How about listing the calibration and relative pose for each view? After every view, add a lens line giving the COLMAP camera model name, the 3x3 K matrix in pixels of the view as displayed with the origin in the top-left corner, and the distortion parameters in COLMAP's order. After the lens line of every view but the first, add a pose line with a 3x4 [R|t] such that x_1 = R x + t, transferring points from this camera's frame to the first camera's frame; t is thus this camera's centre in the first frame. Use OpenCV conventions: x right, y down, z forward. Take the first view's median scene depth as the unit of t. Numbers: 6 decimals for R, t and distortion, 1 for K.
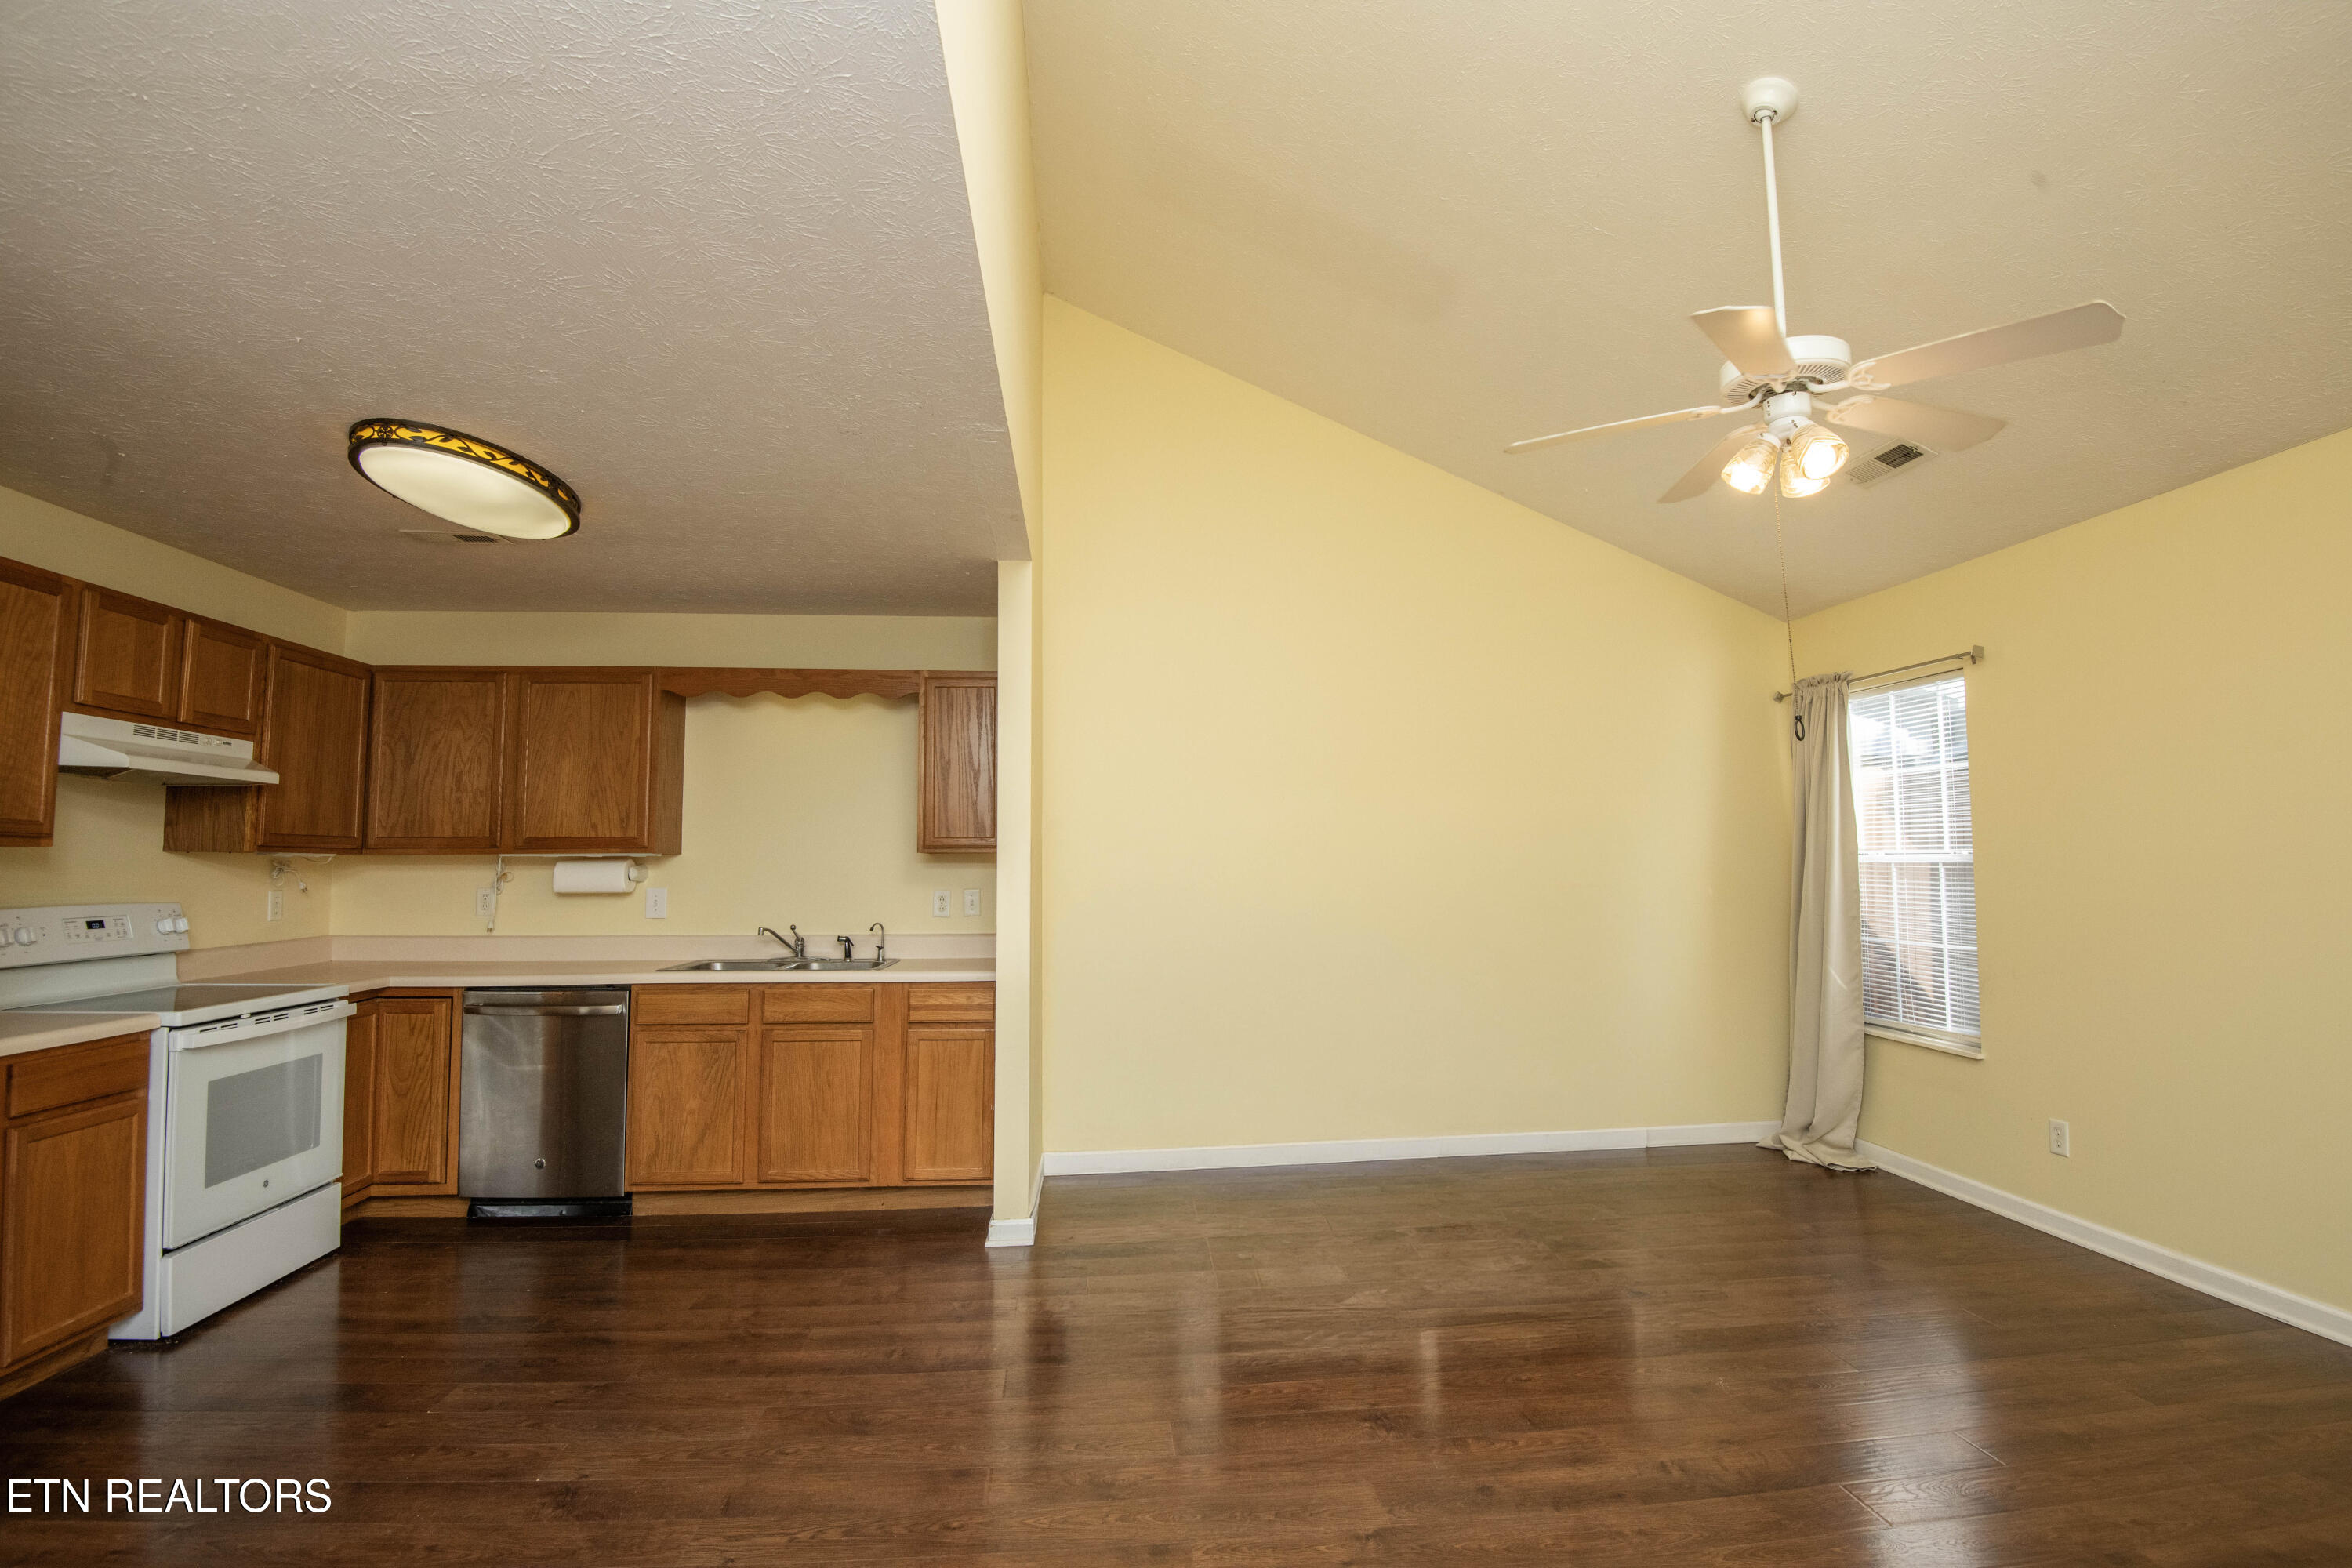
lens RADIAL K [[1086.8, 0, 1186.4], [0, 1086.8, 783.1], [0, 0, 1]] dist [-0.023130, -0.011725]
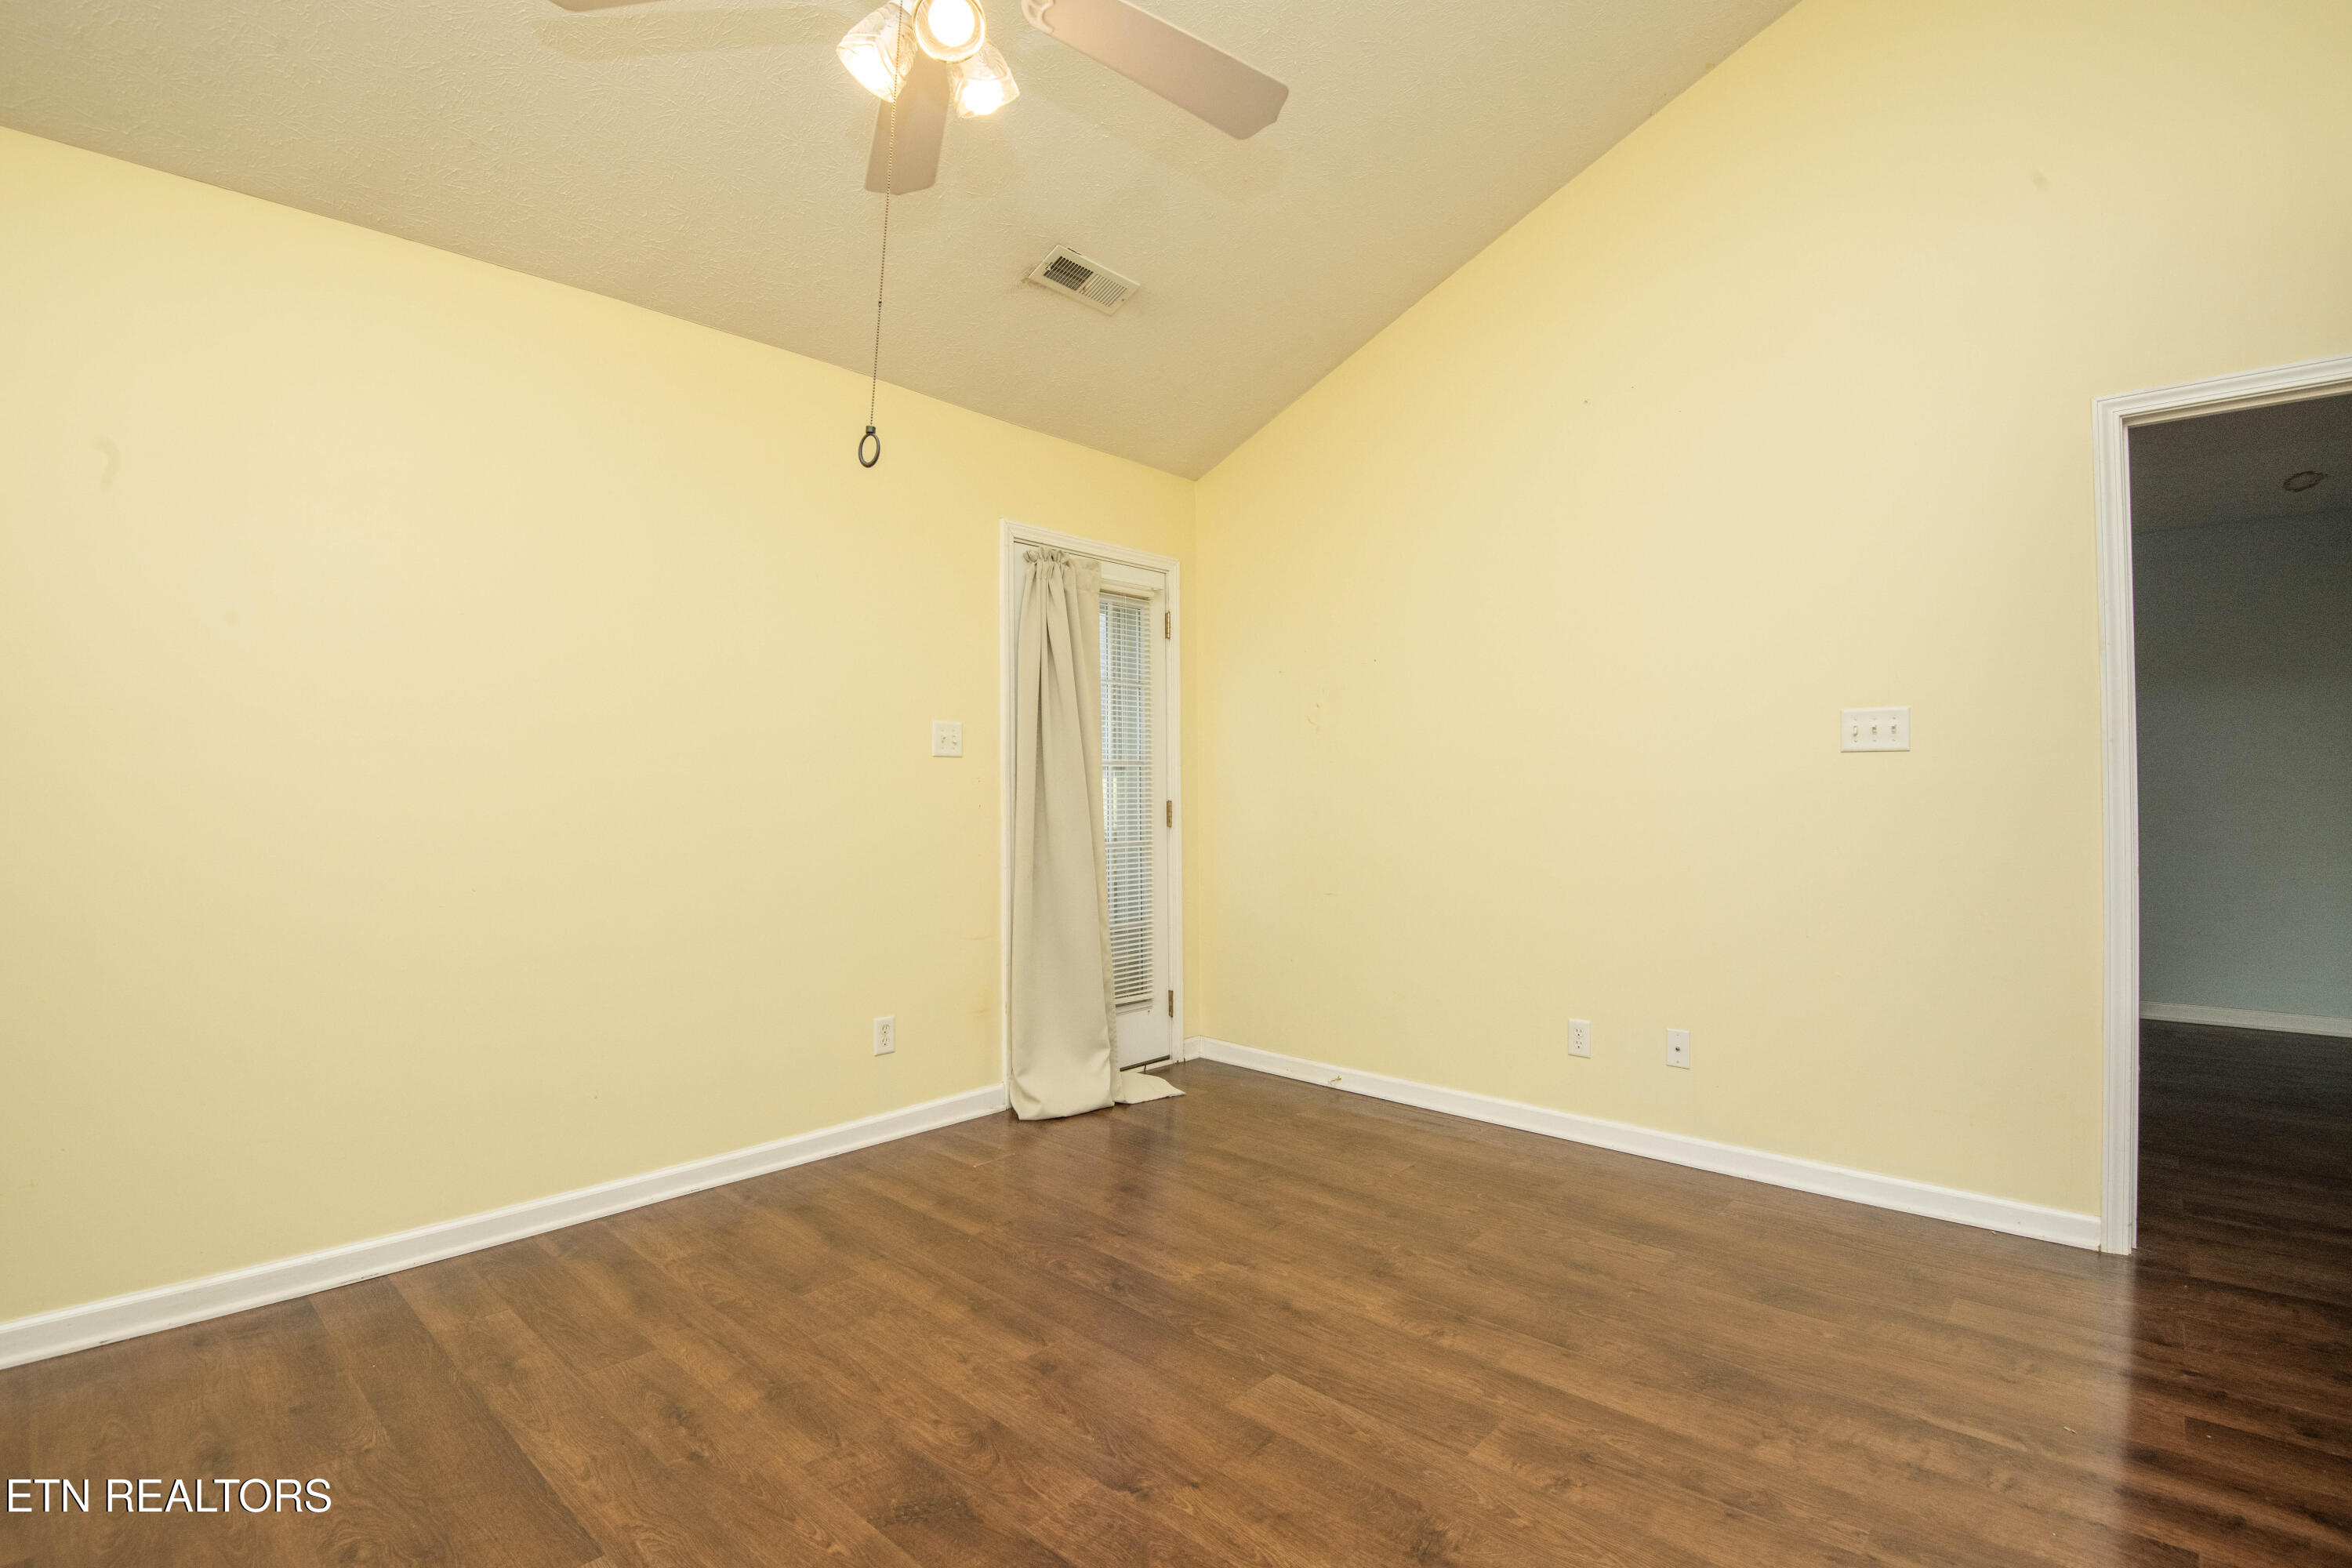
lens RADIAL K [[1086.8, 0, 1184.3], [0, 1086.8, 781.3], [0, 0, 1]] dist [-0.023130, -0.011725]
pose [[-0.669343, 0.012636, 0.742846, -0.004988], [-0.046961, 0.997136, -0.059275, 0.110237], [-0.741468, -0.074560, -0.666833, 0.841184]]
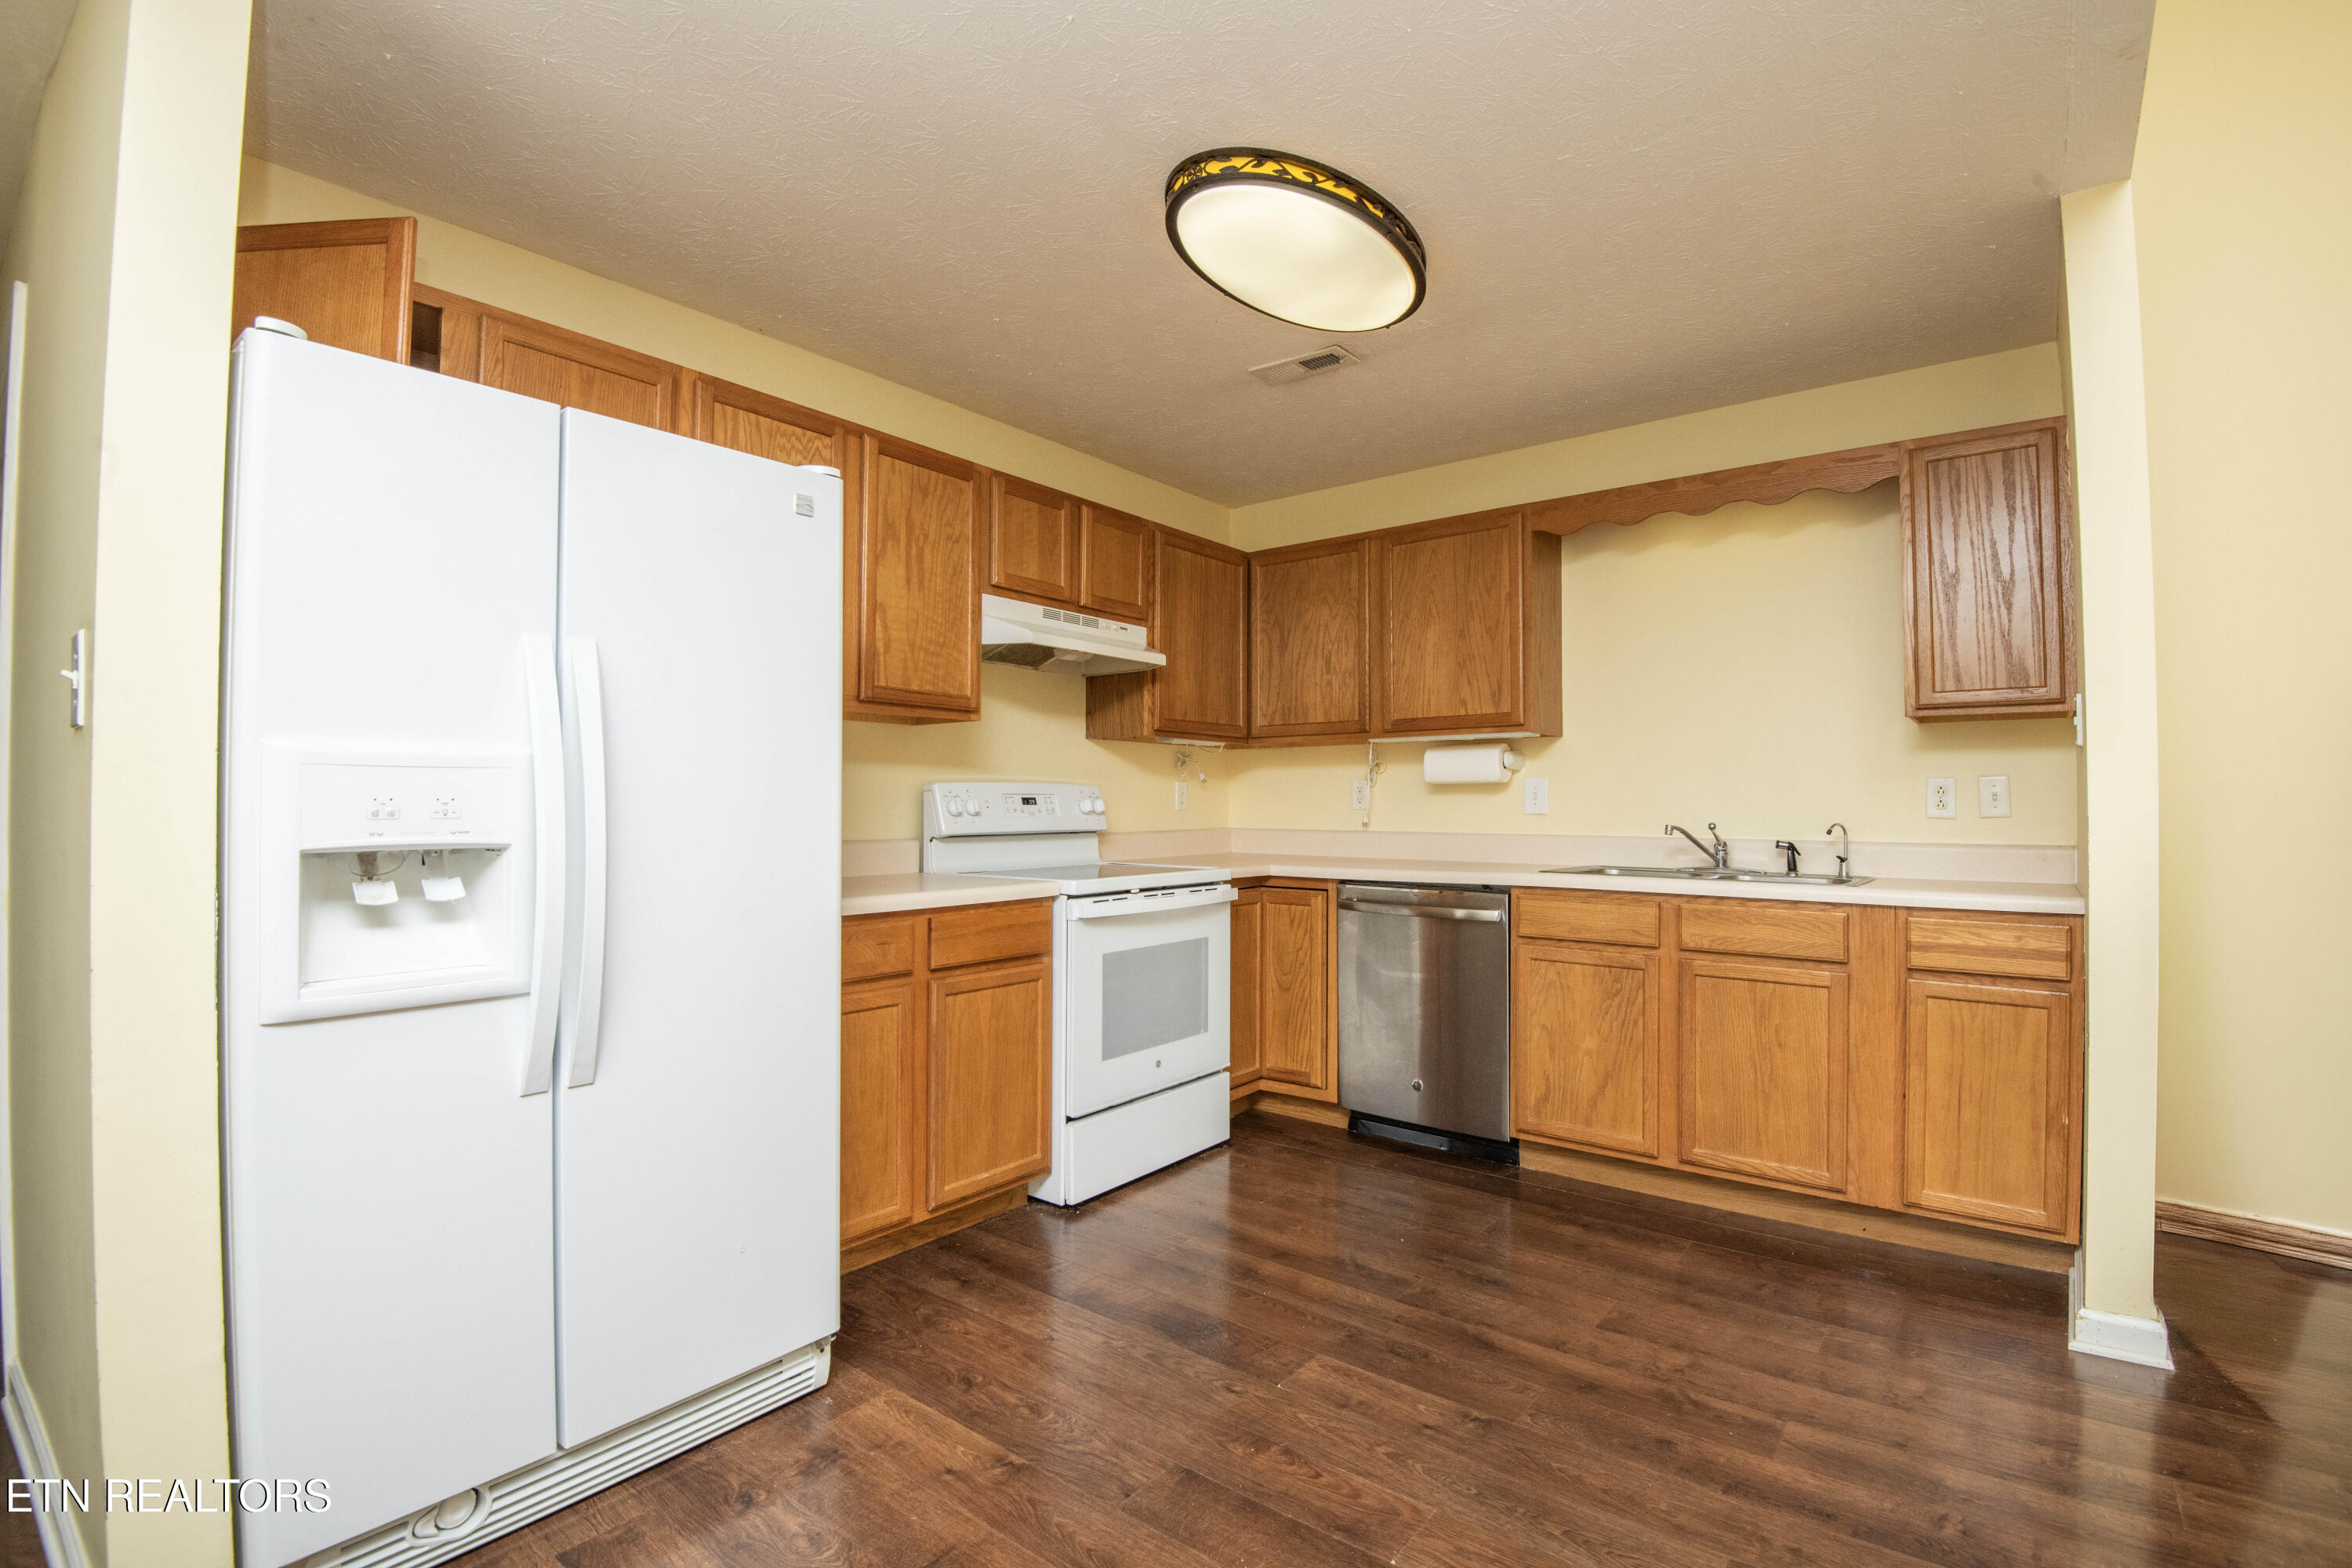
lens RADIAL K [[1086.8, 0, 1184.1], [0, 1086.8, 780.6], [0, 0, 1]] dist [-0.023130, -0.011725]
pose [[0.723106, -0.011183, -0.690646, -0.132924], [0.046077, 0.998423, 0.032076, 0.072080], [0.689198, -0.055017, 0.722481, 0.253912]]
